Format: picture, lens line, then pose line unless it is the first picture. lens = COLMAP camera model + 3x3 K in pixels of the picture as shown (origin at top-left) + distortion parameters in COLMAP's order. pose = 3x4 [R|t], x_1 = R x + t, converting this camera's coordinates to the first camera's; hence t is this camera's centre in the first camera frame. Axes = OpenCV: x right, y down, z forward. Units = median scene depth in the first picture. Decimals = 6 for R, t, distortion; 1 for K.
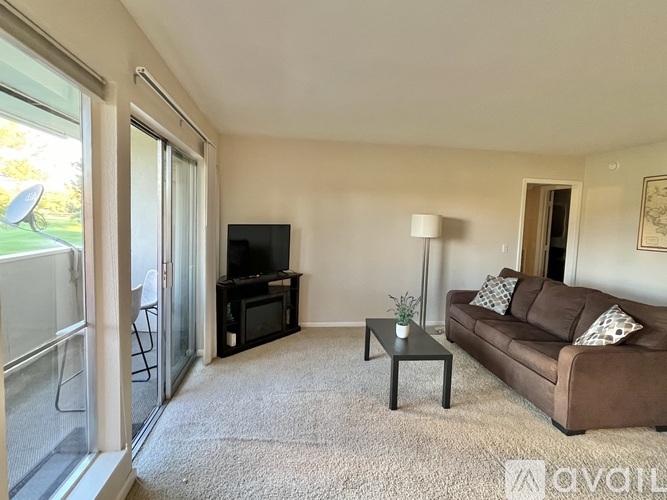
lens RADIAL K [[362.6, 0, 333.5], [0, 362.6, 250.0], [0, 0, 1]] dist [-0.047501, -0.001537]
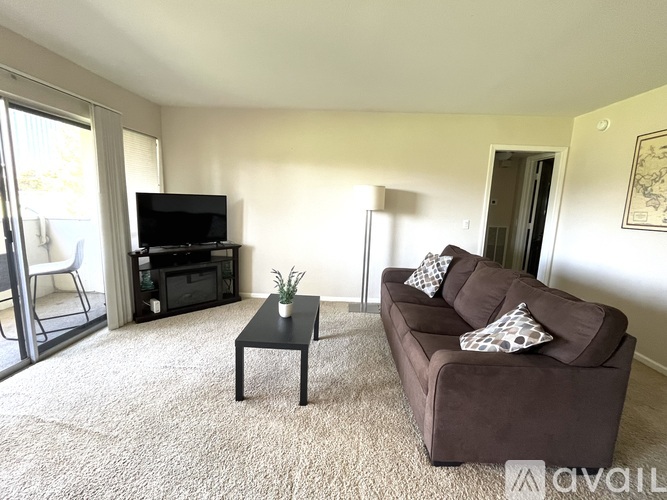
lens RADIAL K [[304.8, 0, 333.5], [0, 304.8, 250.0], [0, 0, 1]] dist [-0.028807, -0.000360]
pose [[0.987359, 0.030669, -0.155501, 0.333915], [-0.018433, 0.996662, 0.079528, 0.008287], [0.157421, -0.075657, 0.984629, 0.223747]]
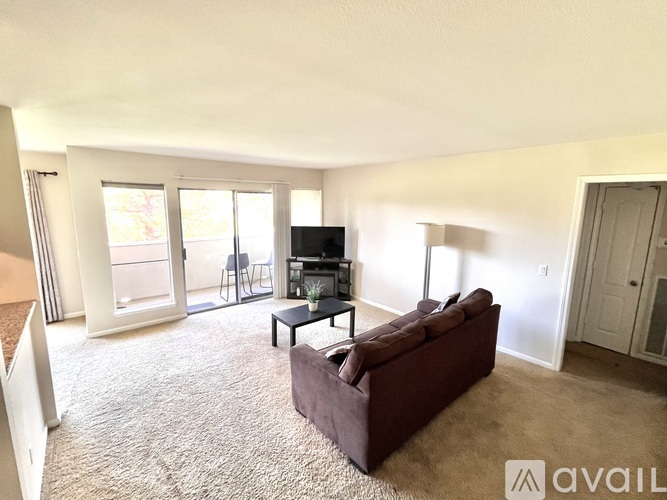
lens RADIAL K [[304.8, 0, 333.5], [0, 304.8, 250.0], [0, 0, 1]] dist [-0.028807, -0.000360]
pose [[0.542491, 0.114473, -0.832225, 0.960499], [-0.060596, 0.993424, 0.097146, -0.101868], [0.837873, -0.002271, 0.545860, 0.312285]]
